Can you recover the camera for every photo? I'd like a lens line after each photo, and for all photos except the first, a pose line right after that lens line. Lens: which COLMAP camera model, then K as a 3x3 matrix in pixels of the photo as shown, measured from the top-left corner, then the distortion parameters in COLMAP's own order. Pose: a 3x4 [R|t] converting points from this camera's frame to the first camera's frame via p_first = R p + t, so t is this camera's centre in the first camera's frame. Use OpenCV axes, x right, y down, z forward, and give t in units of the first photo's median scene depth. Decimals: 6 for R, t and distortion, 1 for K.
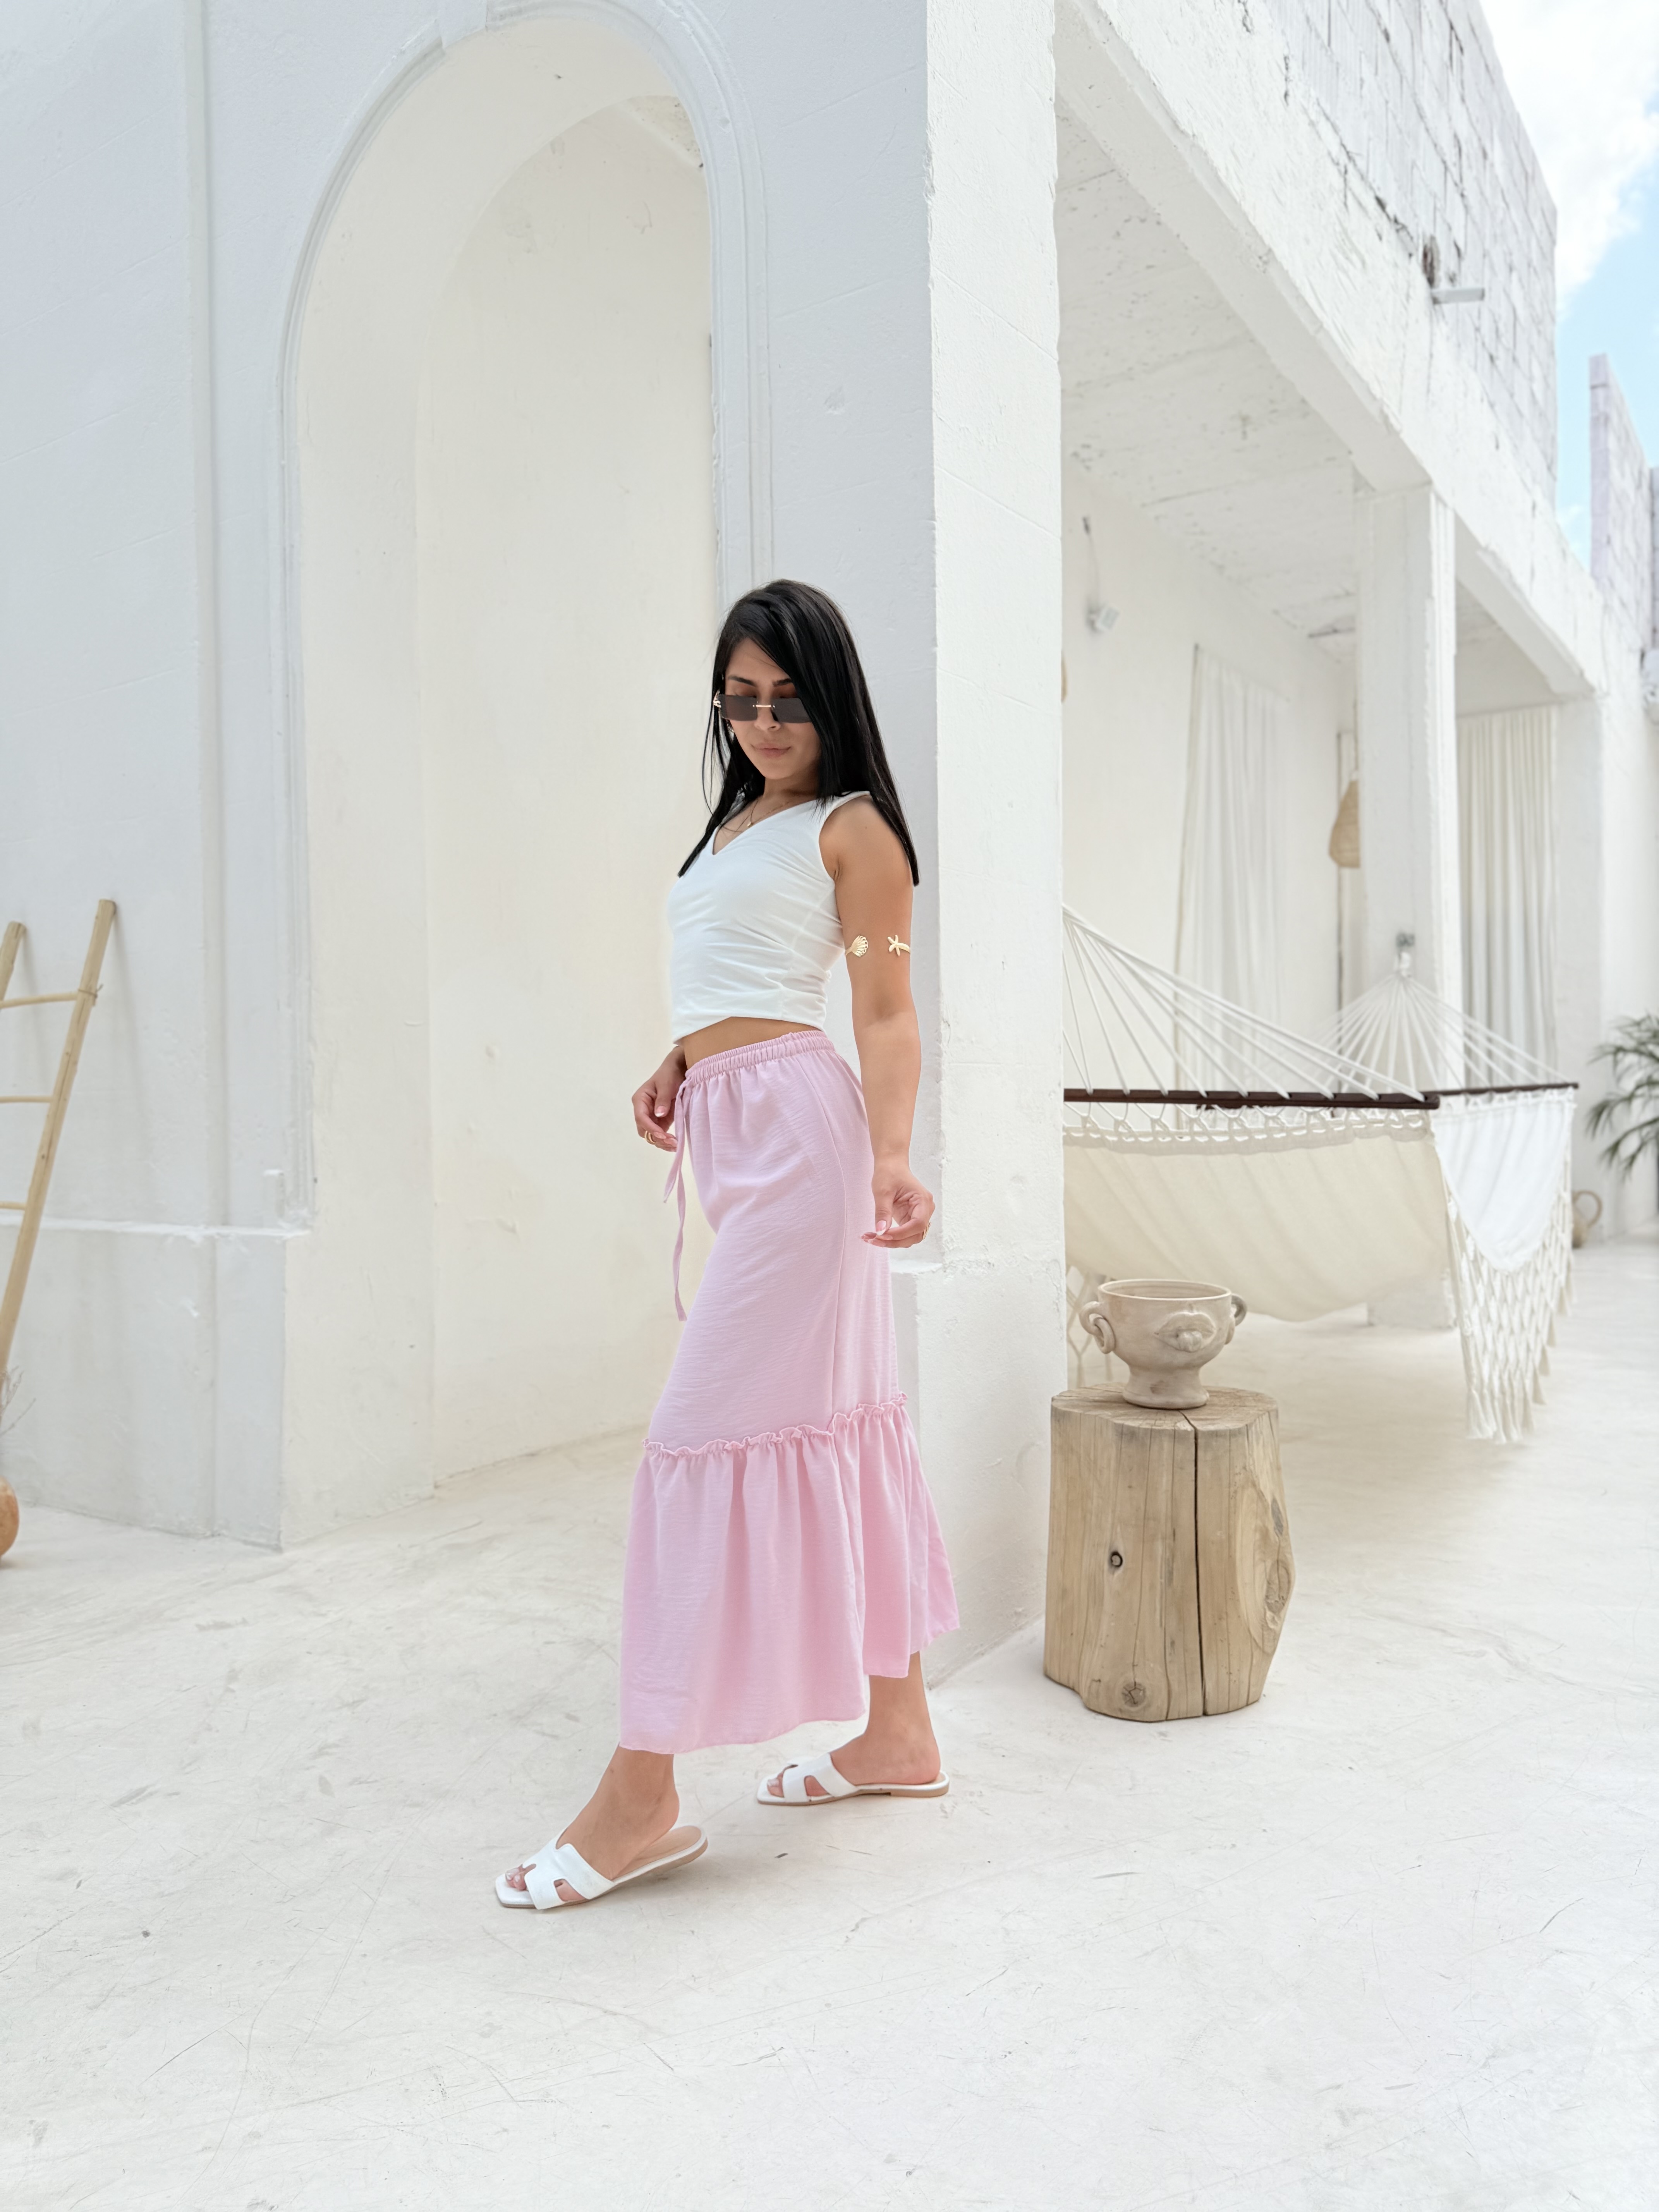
lens RADIAL K [[1543.8, 0, 829.5], [0, 1543.8, 1106.0], [0, 0, 1]] dist [-0.007226, -0.003821]
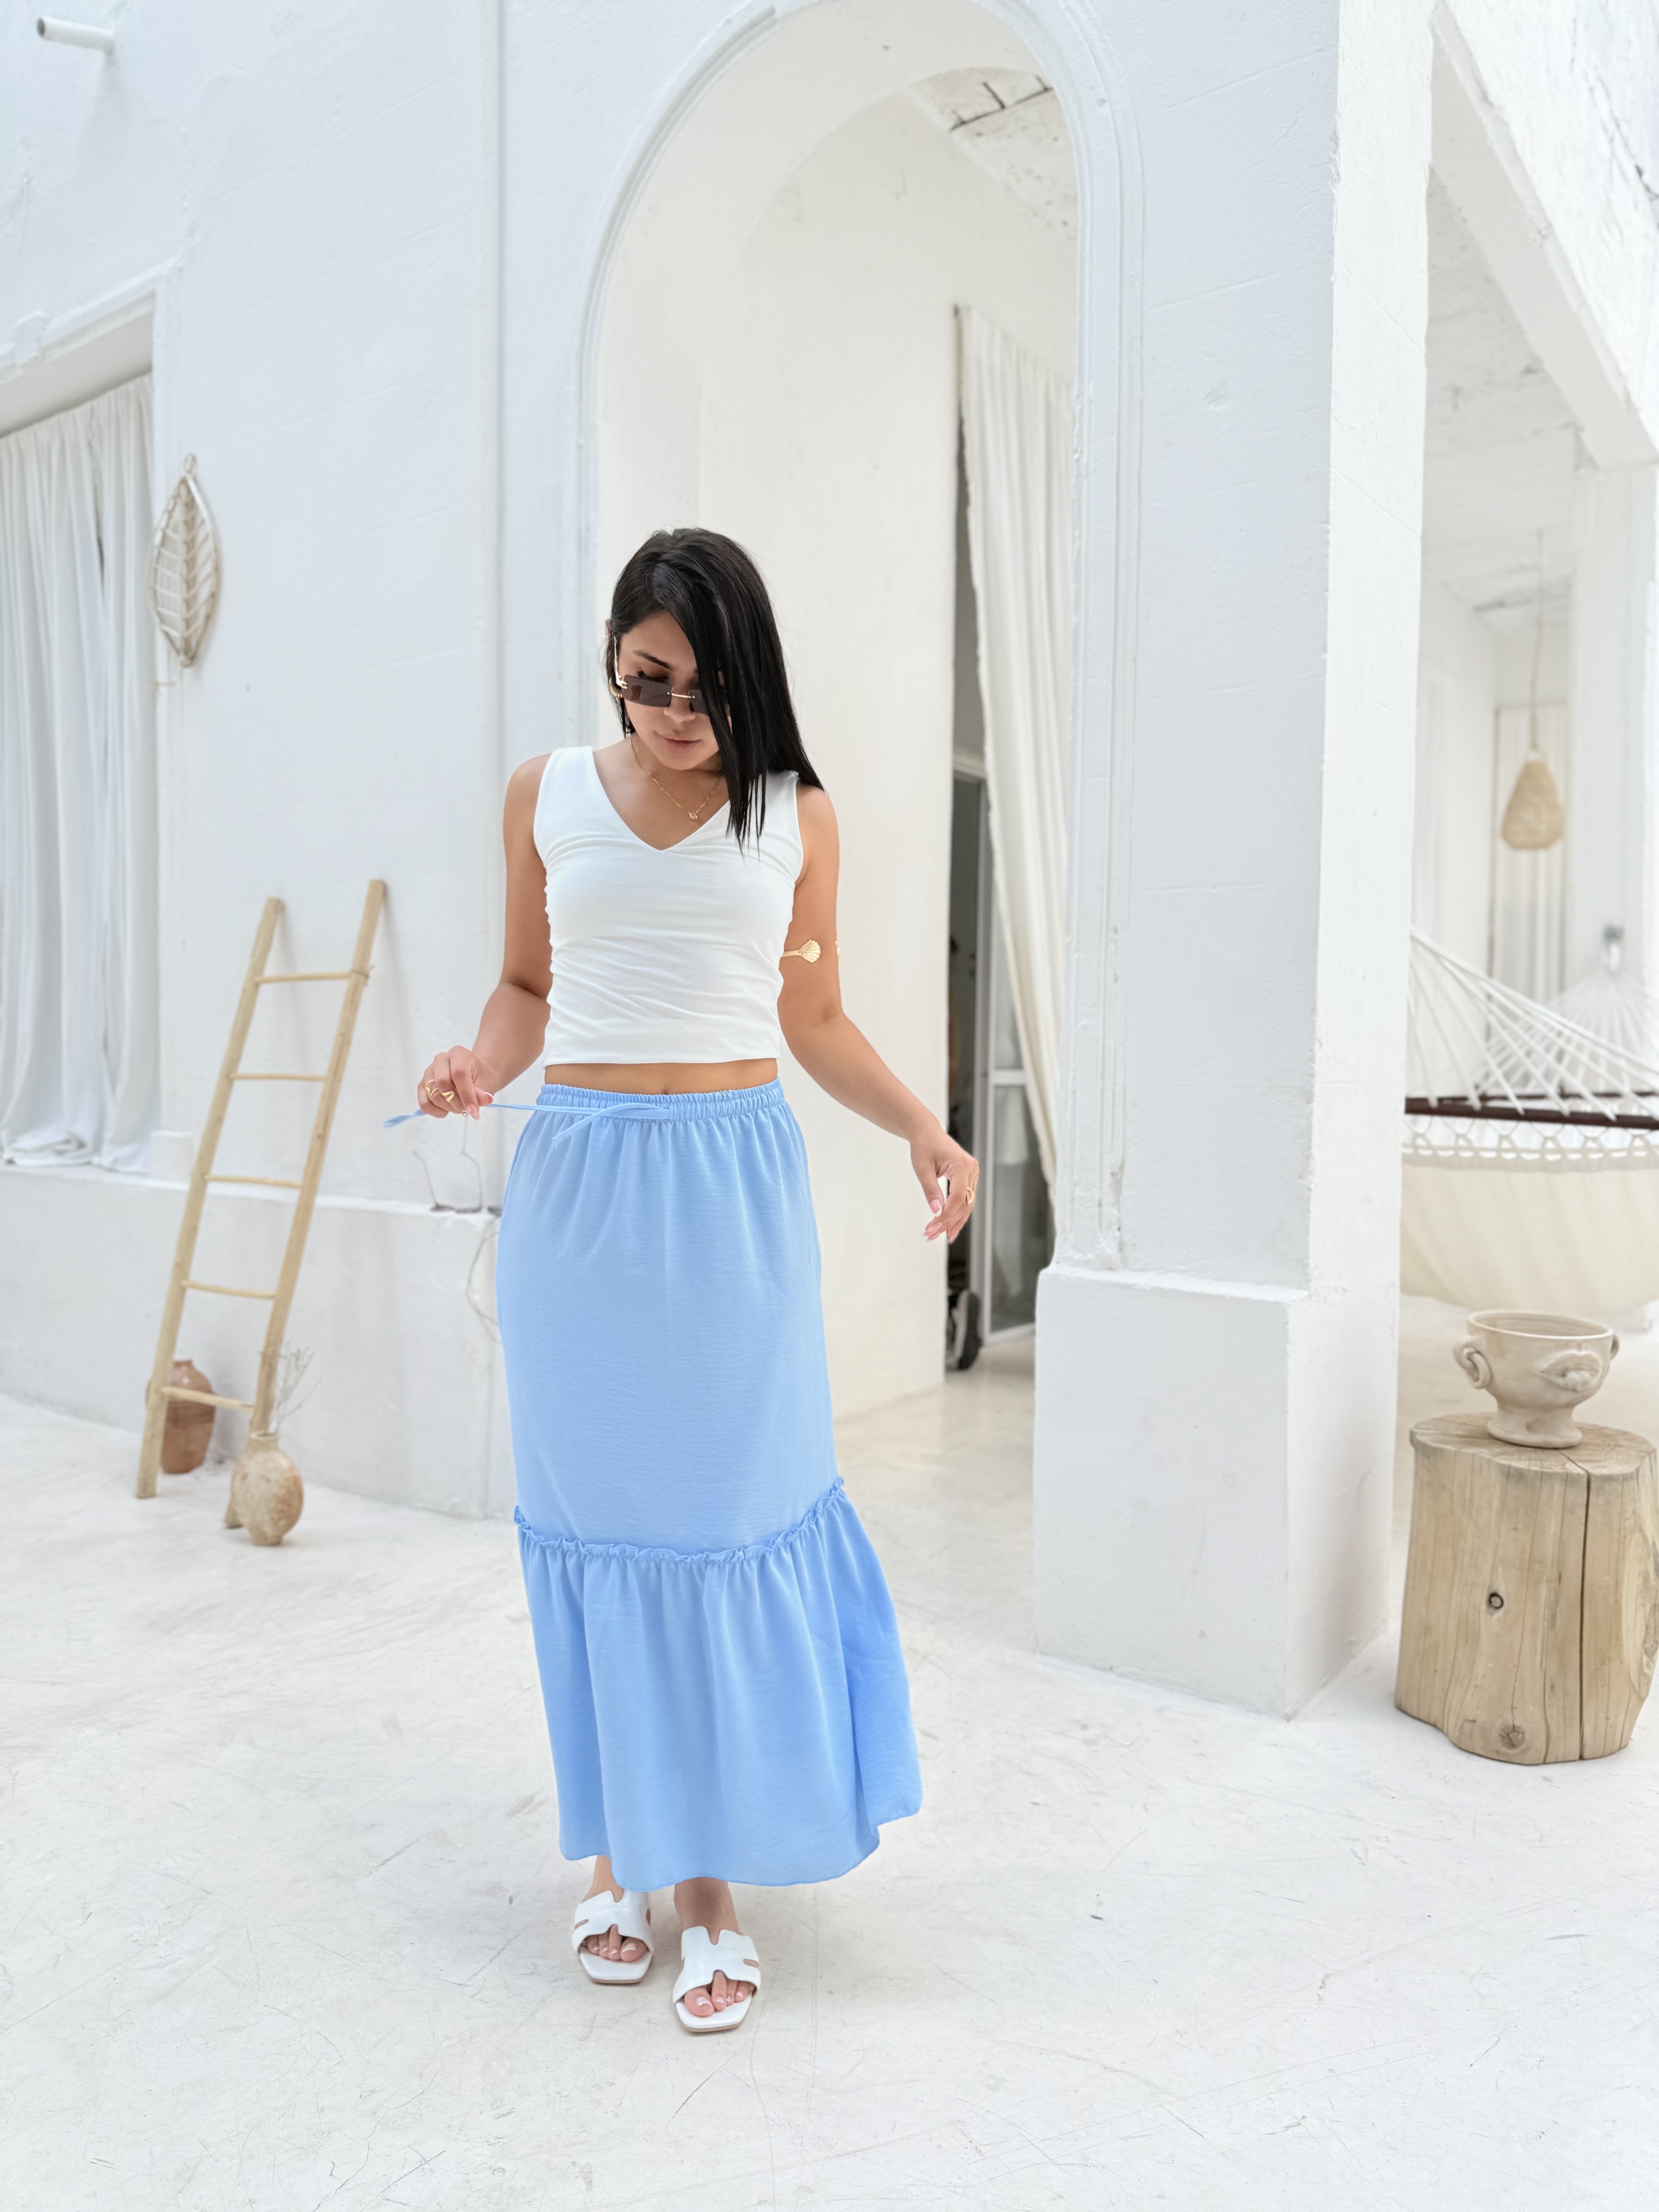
lens RADIAL K [[1544.4, 0, 829.5], [0, 1544.4, 1106.0], [0, 0, 1]] dist [-0.026493, 0.011126]
pose [[0.999037, 0.026487, -0.034970, -0.205370], [-0.025368, 0.999164, 0.032051, -0.040017], [0.035790, -0.031133, 0.998874, 0.017054]]
